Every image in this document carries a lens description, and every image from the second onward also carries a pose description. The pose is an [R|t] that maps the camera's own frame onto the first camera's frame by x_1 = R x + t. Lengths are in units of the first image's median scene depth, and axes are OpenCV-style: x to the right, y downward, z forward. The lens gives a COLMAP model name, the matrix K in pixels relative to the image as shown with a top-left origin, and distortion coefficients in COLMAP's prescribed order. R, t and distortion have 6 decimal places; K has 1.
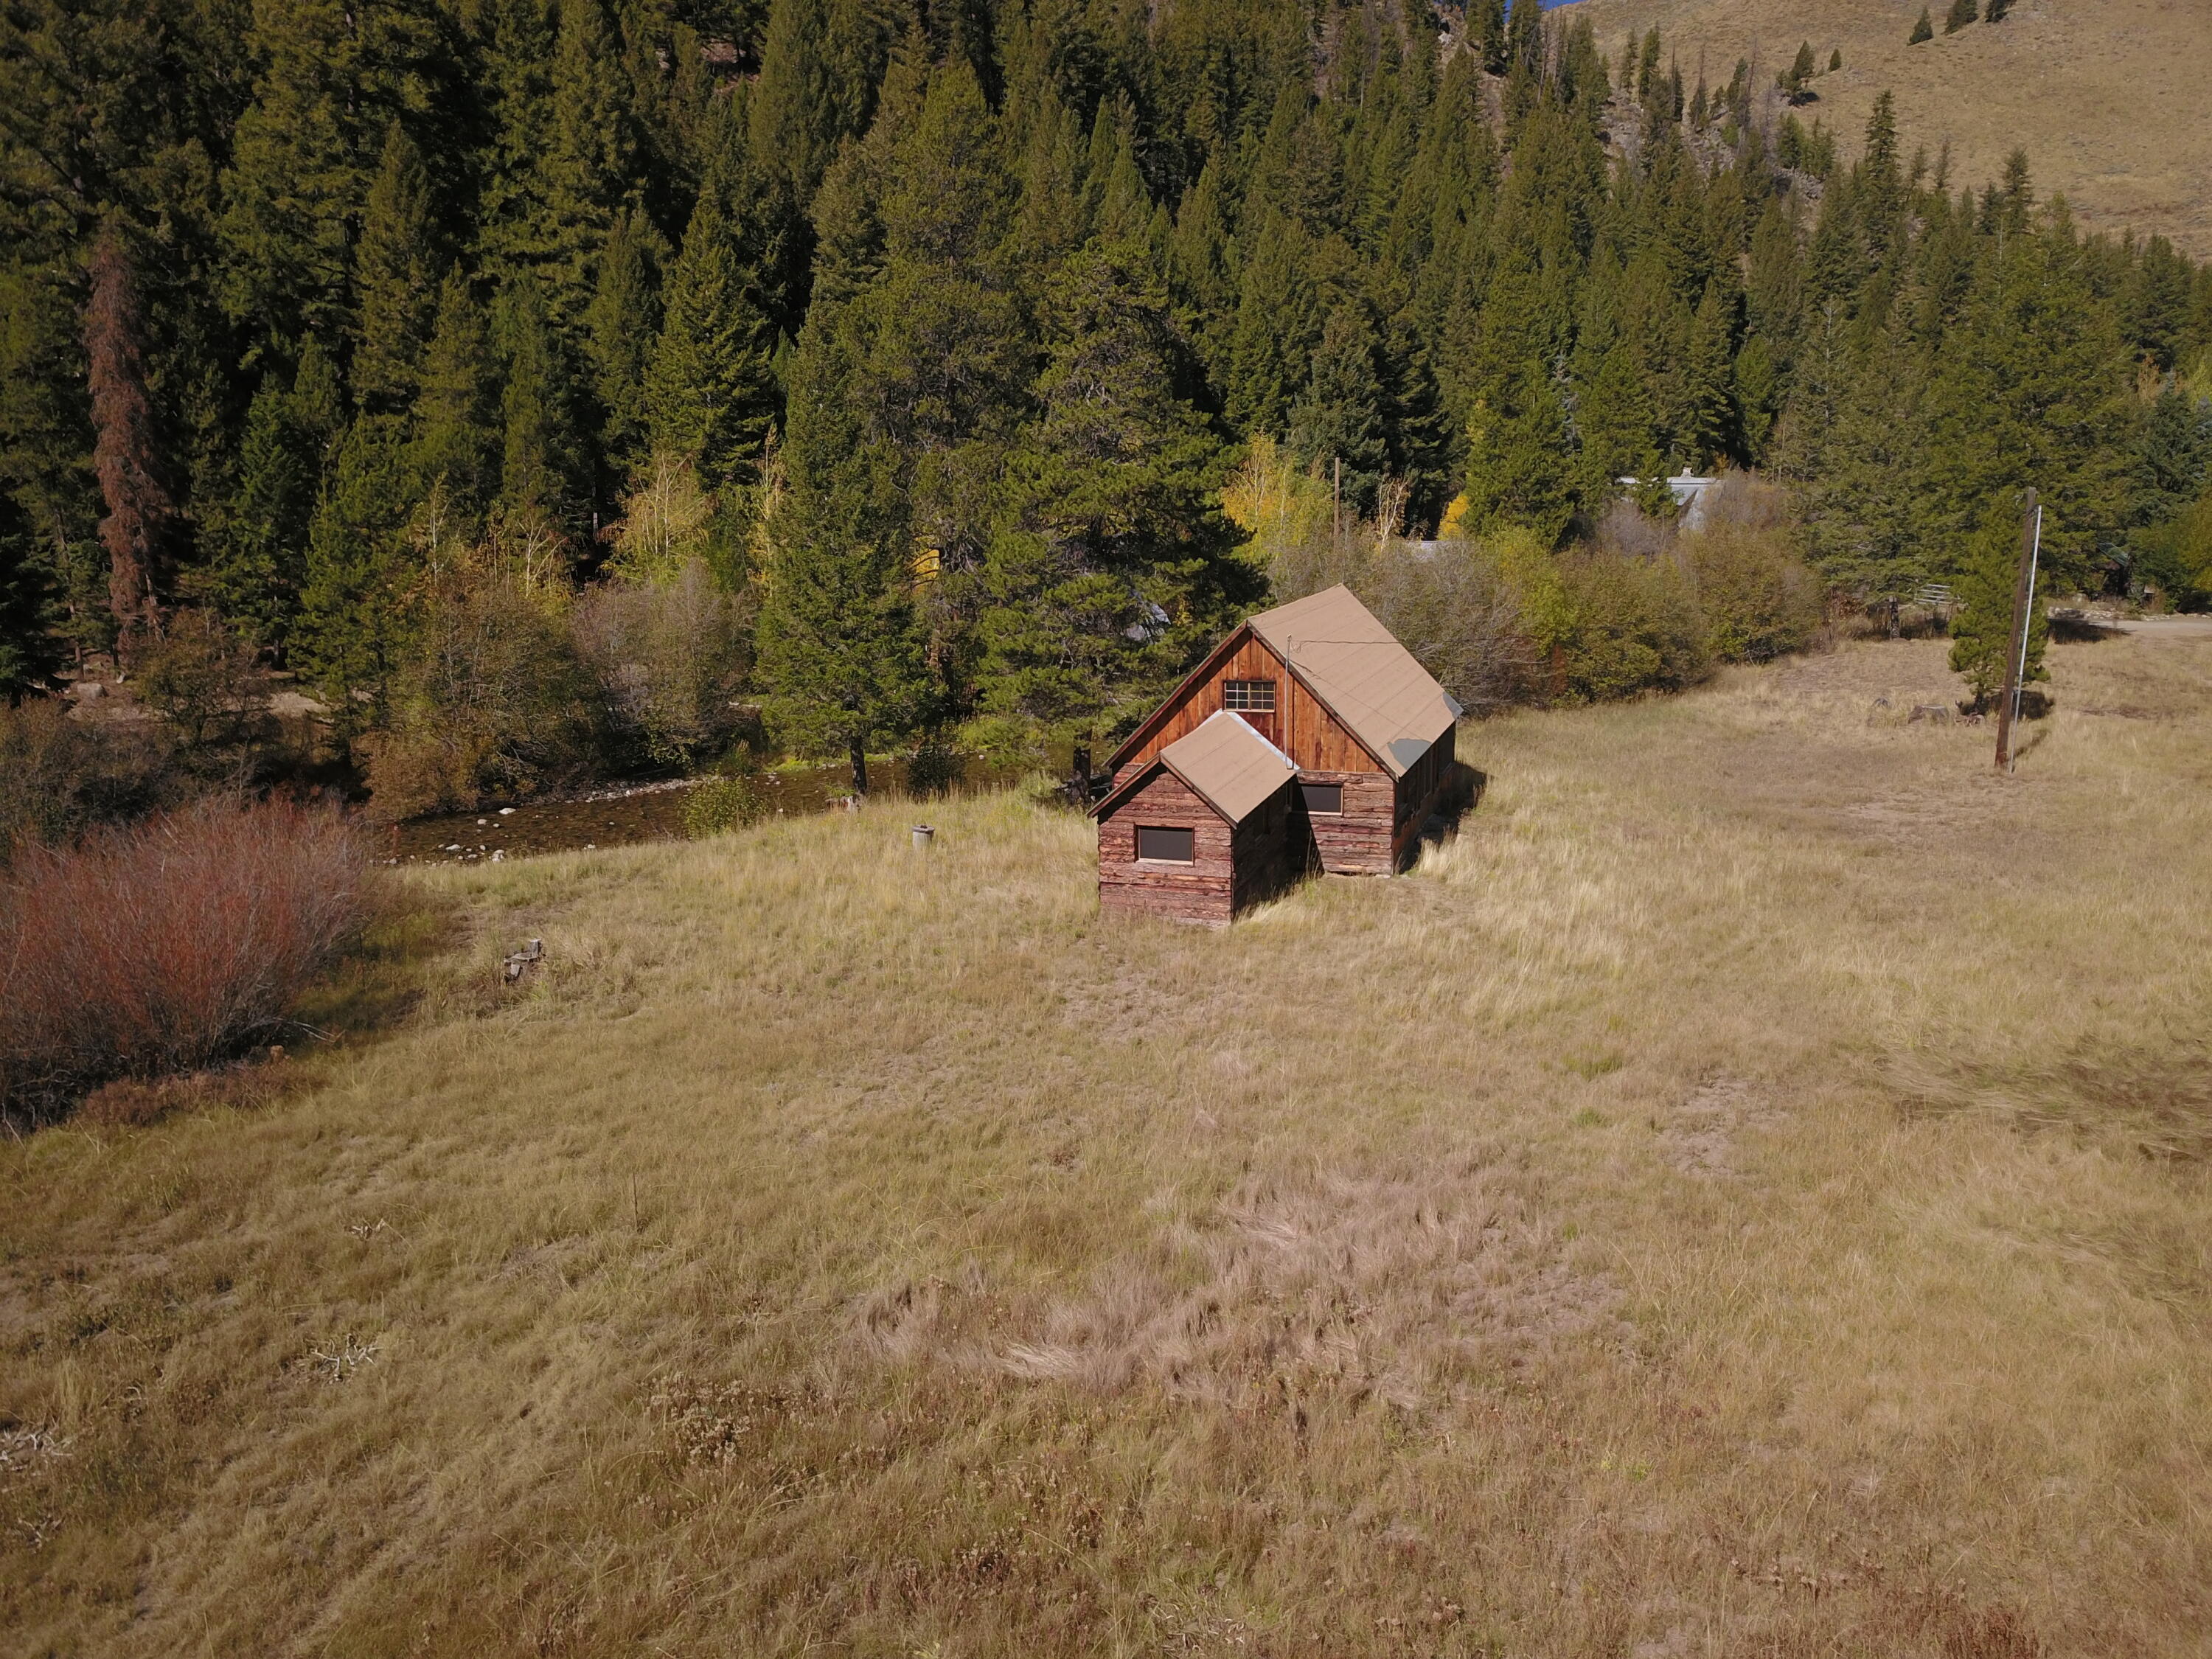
lens RADIAL K [[1627.3, 0, 1163.5], [0, 1627.3, 780.9], [0, 0, 1]] dist [0.053983, -0.054915]
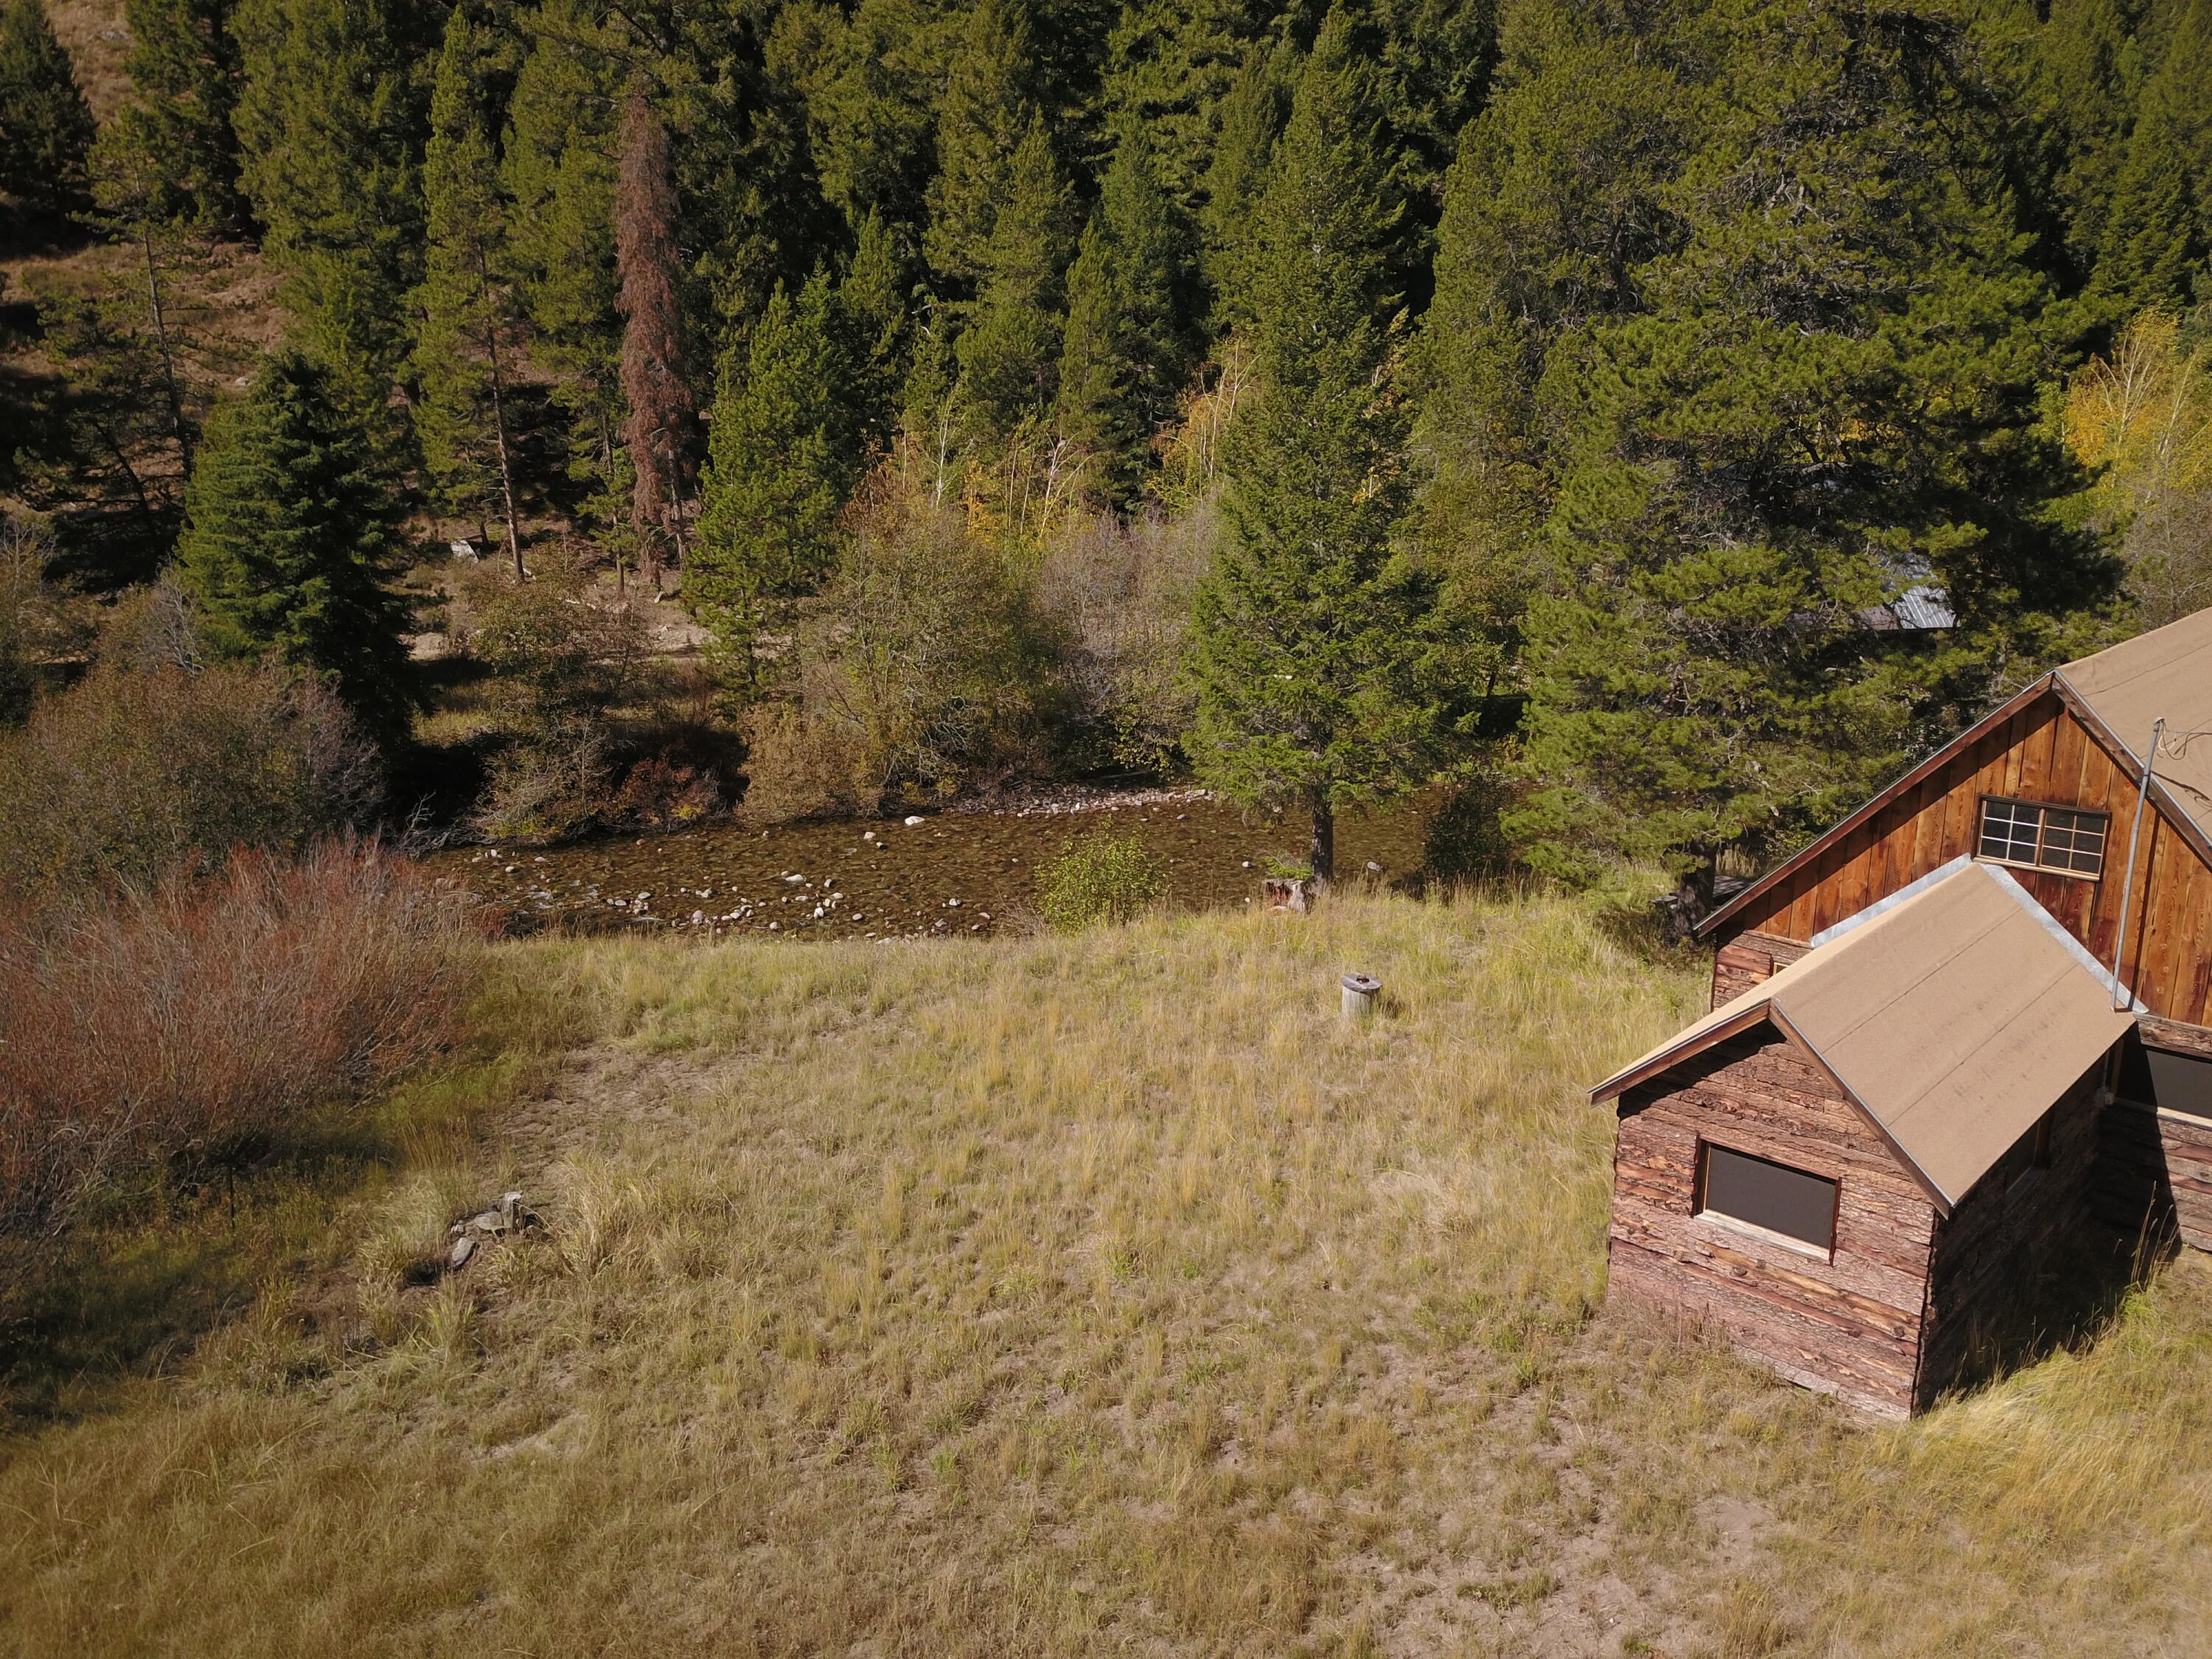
lens RADIAL K [[1627.3, 0, 1163.5], [0, 1627.3, 780.9], [0, 0, 1]] dist [0.053983, -0.054915]
pose [[0.894849, 0.109423, -0.432749, 0.026804], [-0.085857, 0.993578, 0.073696, -0.070657], [0.438034, -0.028793, 0.898497, 0.416311]]
